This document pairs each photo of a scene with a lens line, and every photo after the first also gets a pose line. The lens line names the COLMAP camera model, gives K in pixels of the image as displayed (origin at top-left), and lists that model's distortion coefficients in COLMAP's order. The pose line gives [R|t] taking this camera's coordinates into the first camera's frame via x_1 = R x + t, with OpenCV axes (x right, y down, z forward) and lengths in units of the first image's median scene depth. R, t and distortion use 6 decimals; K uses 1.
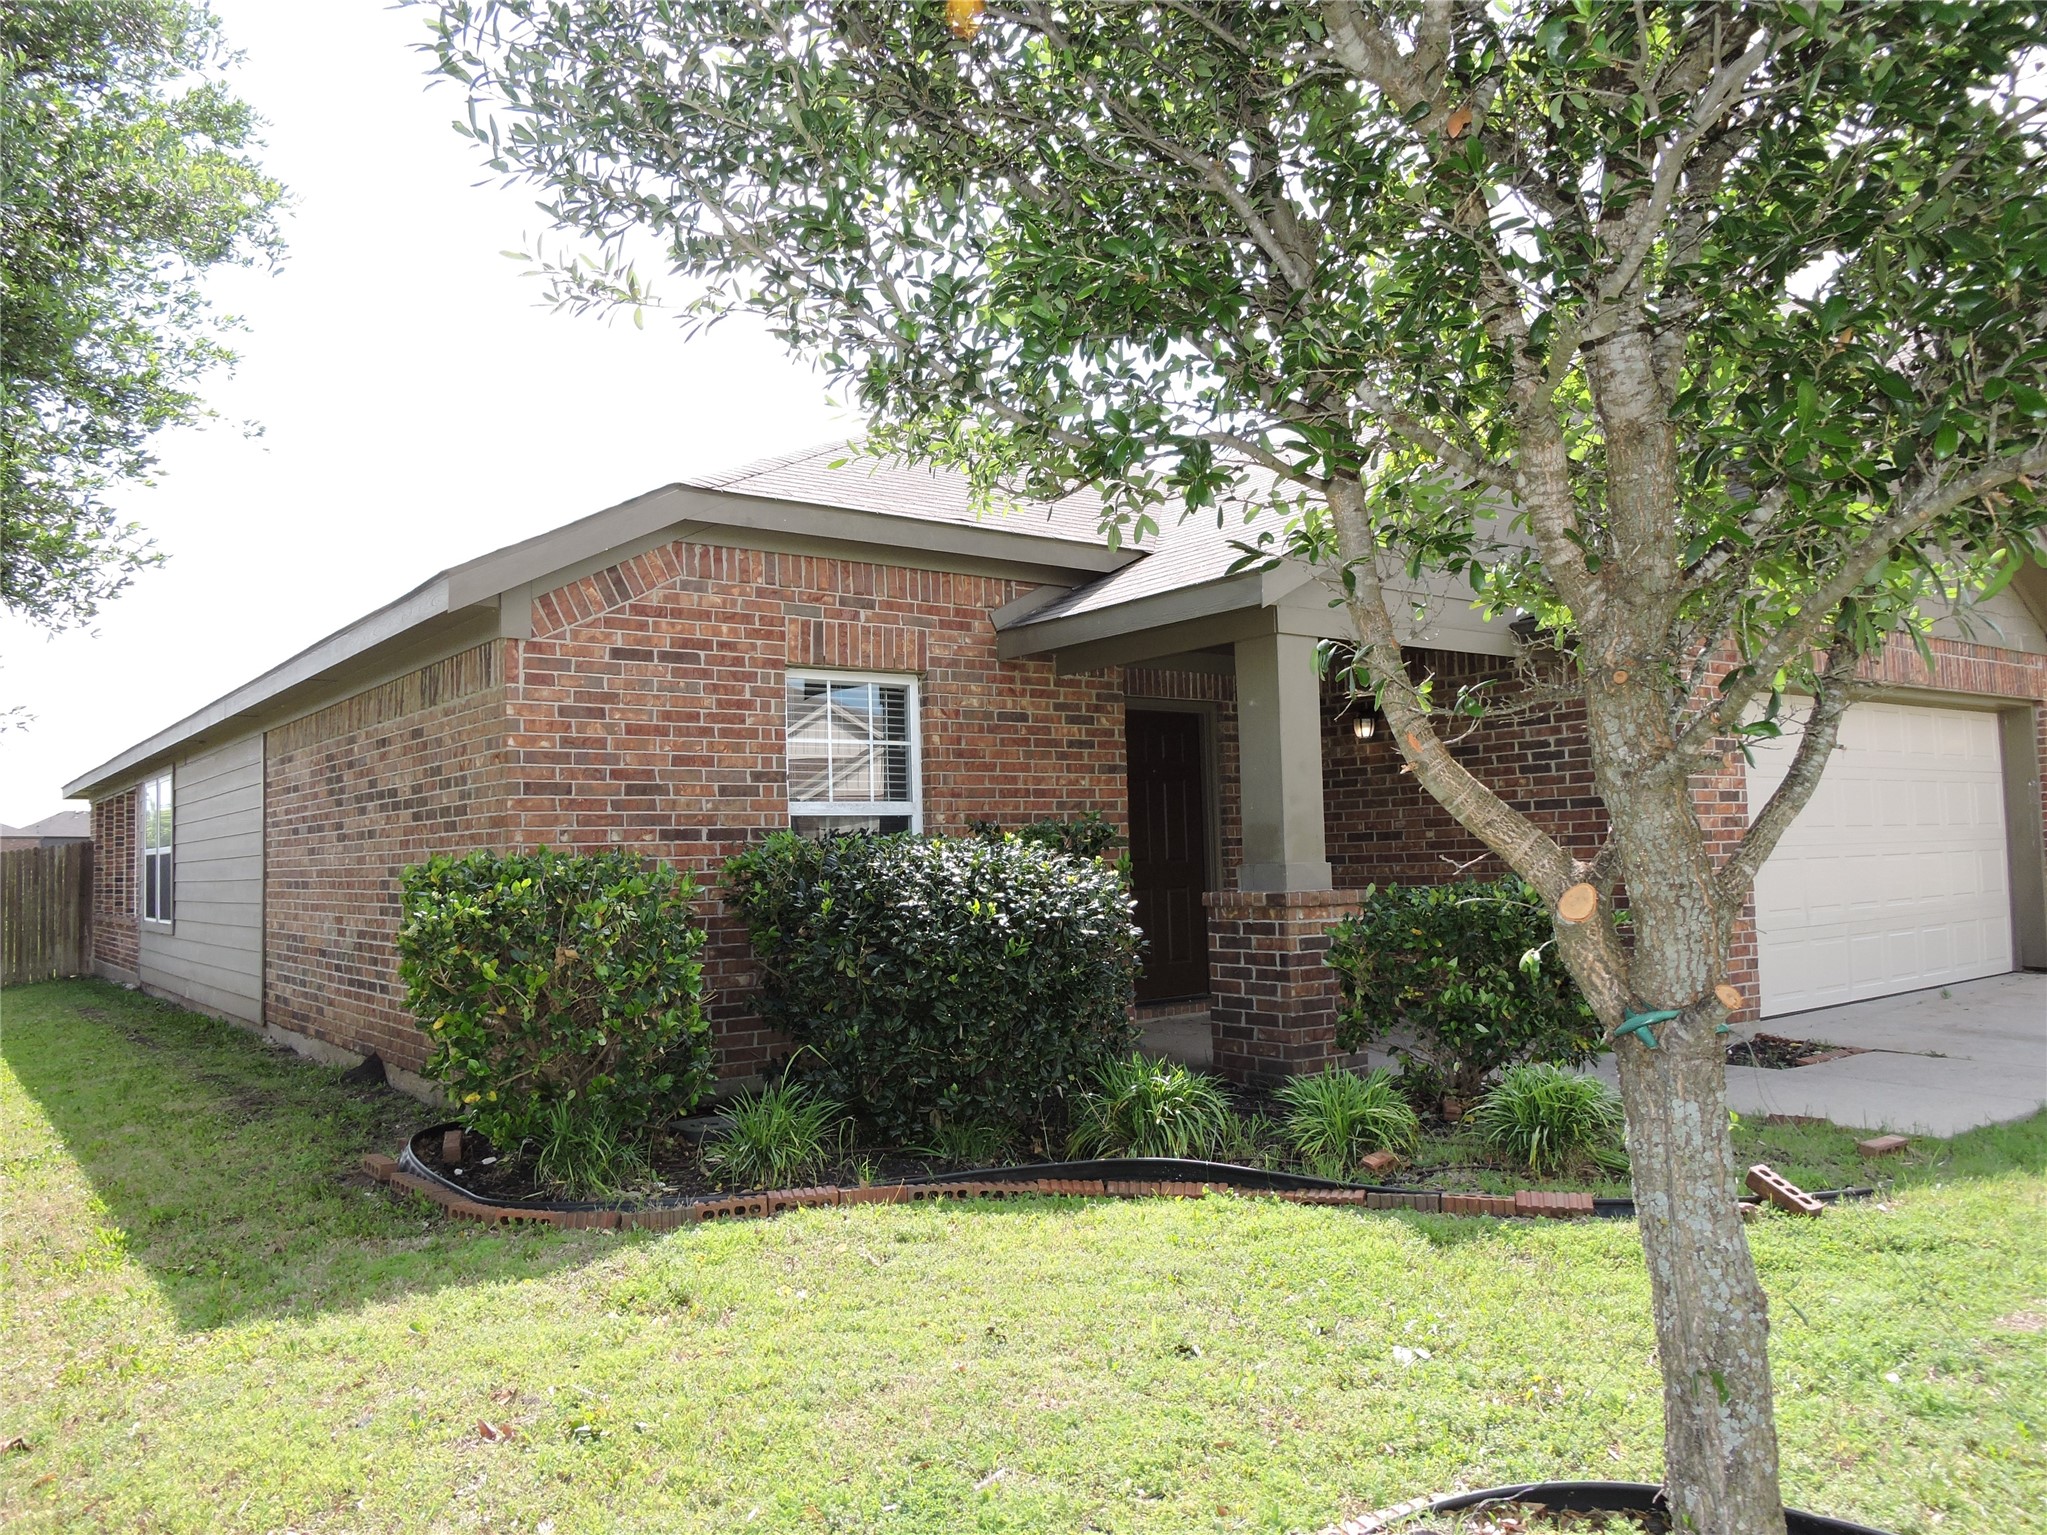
lens RADIAL K [[1457.8, 0, 1035.7], [0, 1457.8, 768.4], [0, 0, 1]] dist [-0.000429, -0.012426]
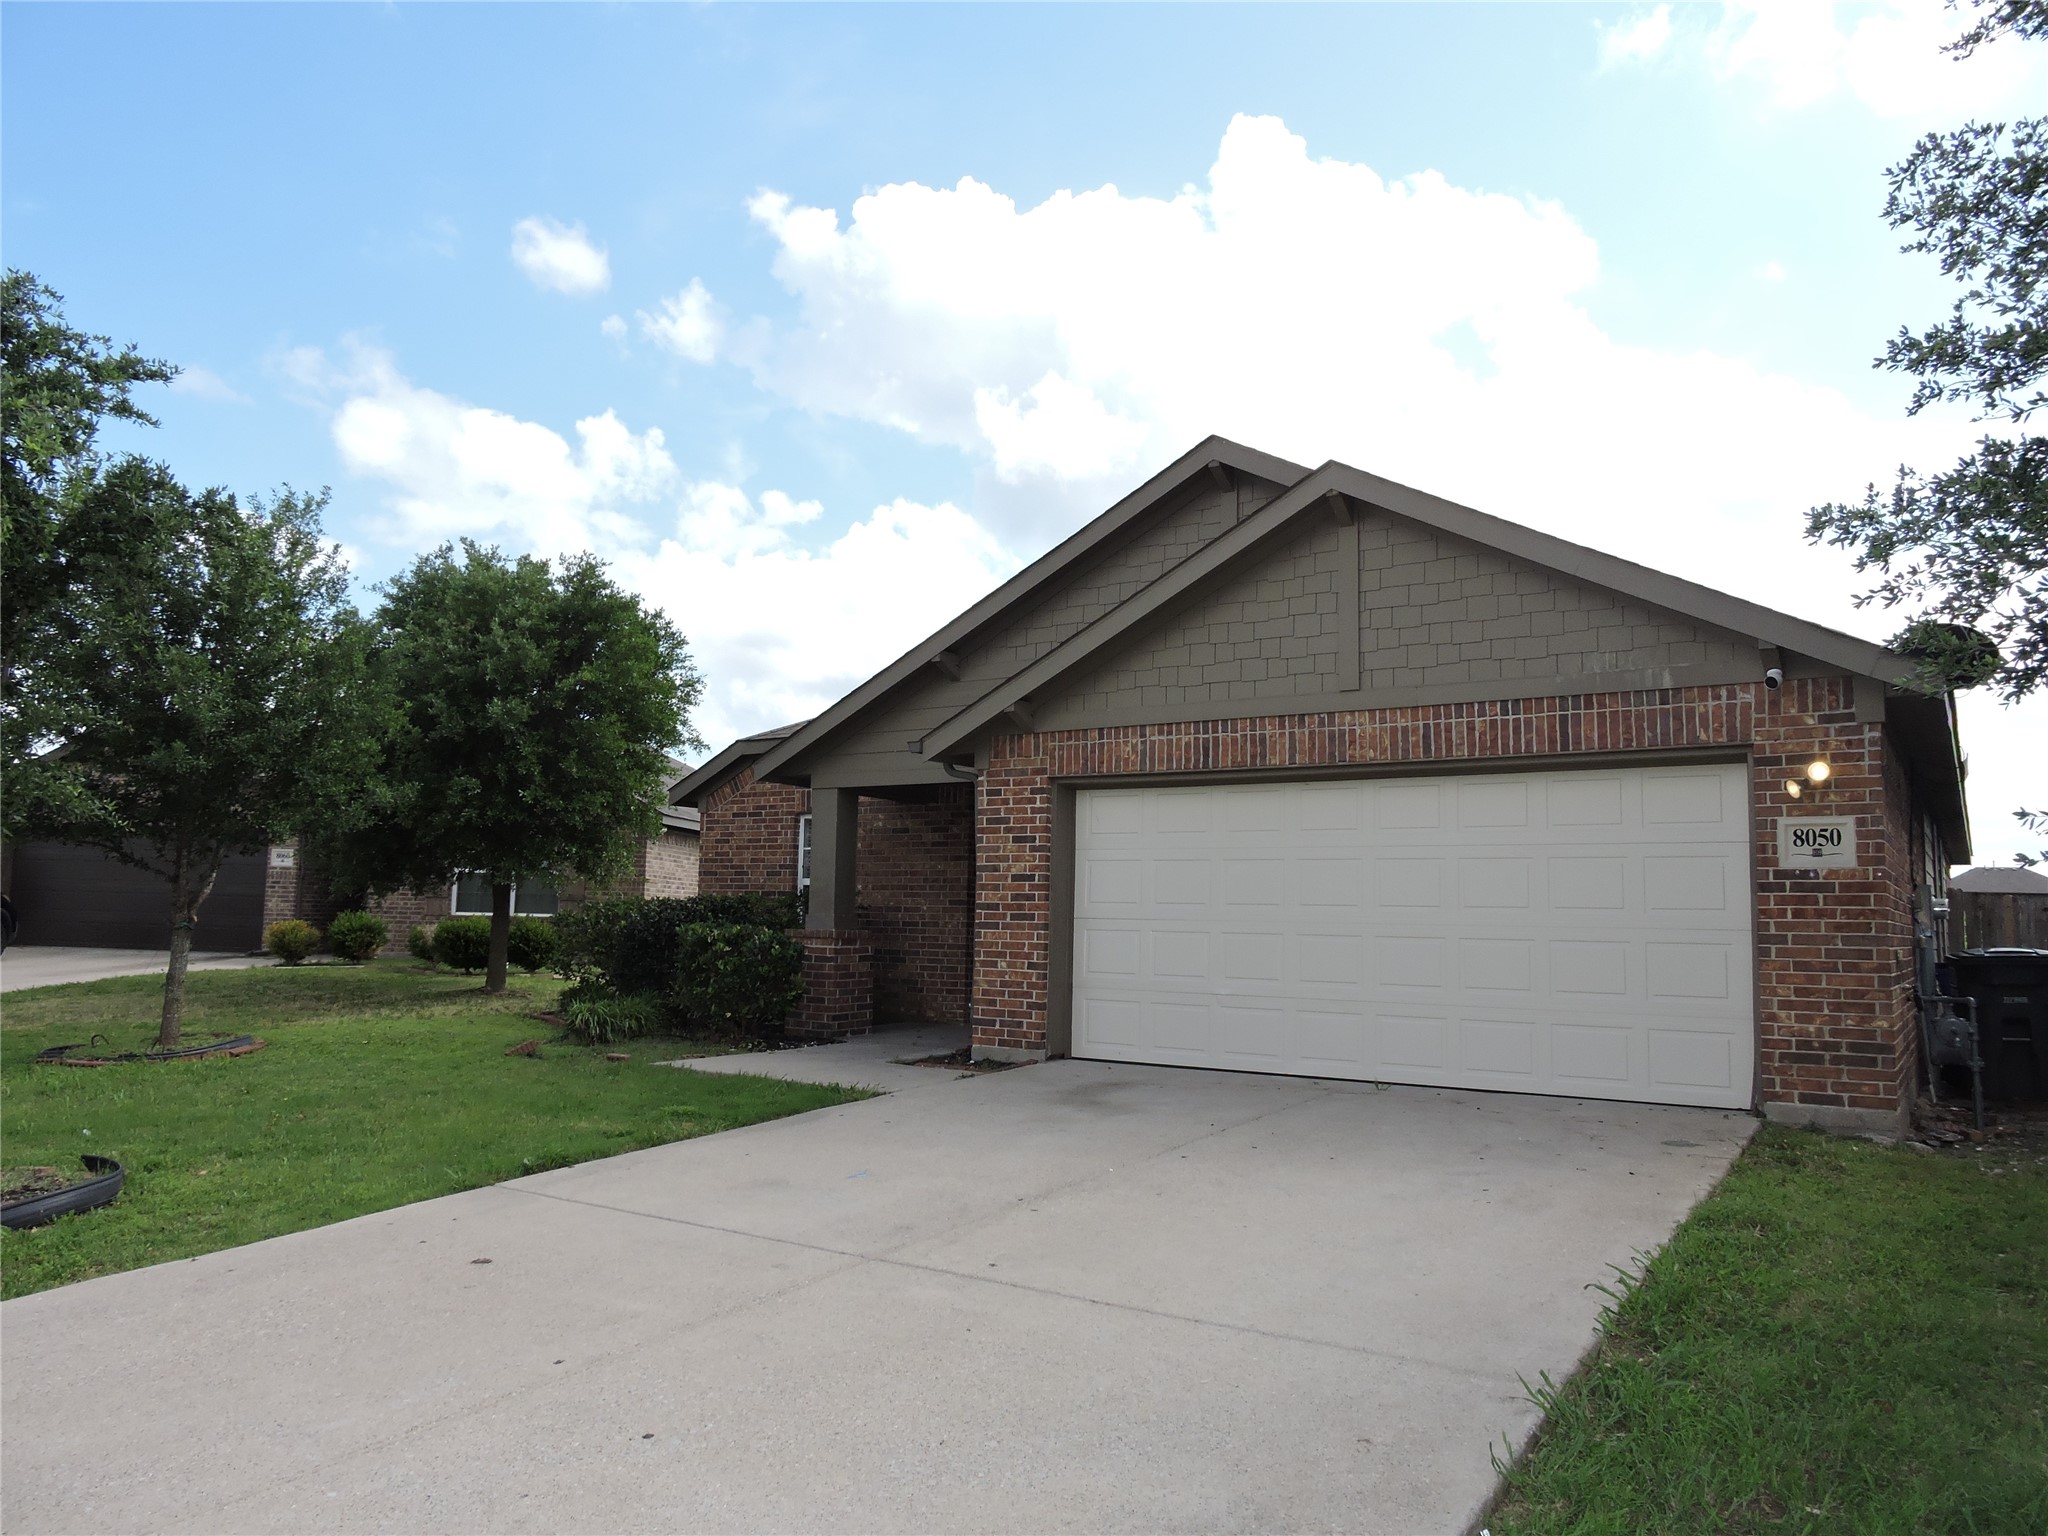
lens RADIAL K [[1458.5, 0, 1019.9], [0, 1458.5, 762.0], [0, 0, 1]] dist [-0.000429, -0.012426]
pose [[0.306784, -0.075264, -0.948799, 1.946645], [0.021341, 0.997162, -0.072200, 0.014049], [0.951540, 0.001901, 0.307520, 0.674662]]
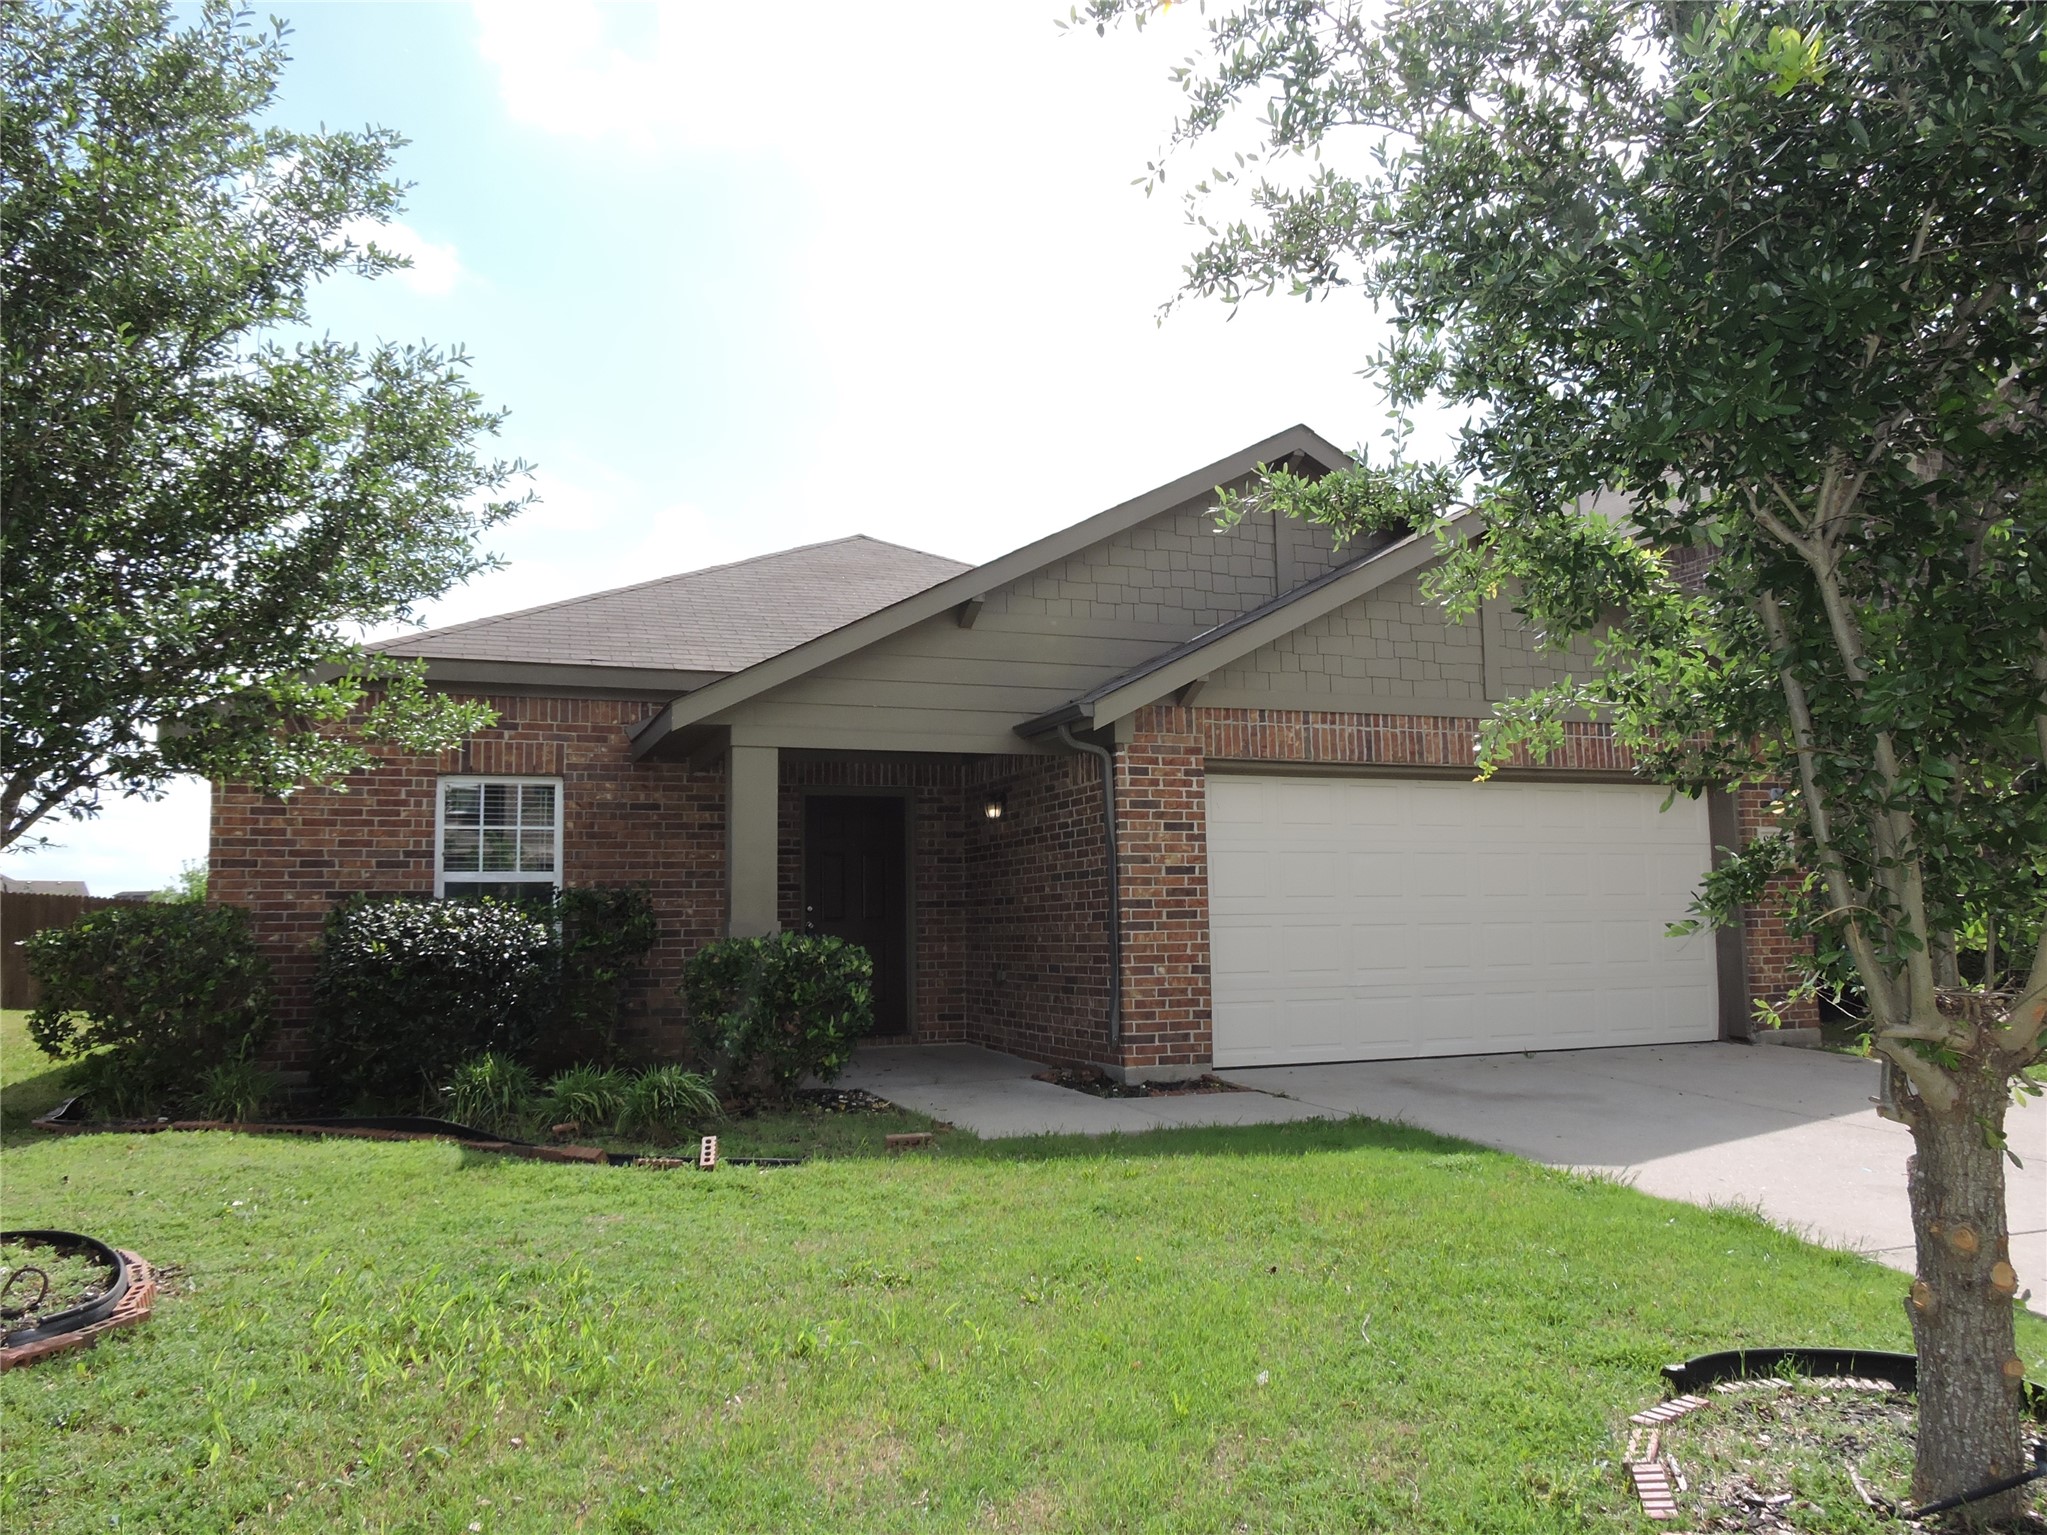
lens RADIAL K [[1457.8, 0, 1013.1], [0, 1457.8, 774.4], [0, 0, 1]] dist [-0.000429, -0.012426]
pose [[0.950254, -0.020753, -0.310783, 0.797612], [0.007247, 0.998981, -0.044550, -0.004183], [0.311391, 0.040081, 0.949436, -0.153286]]
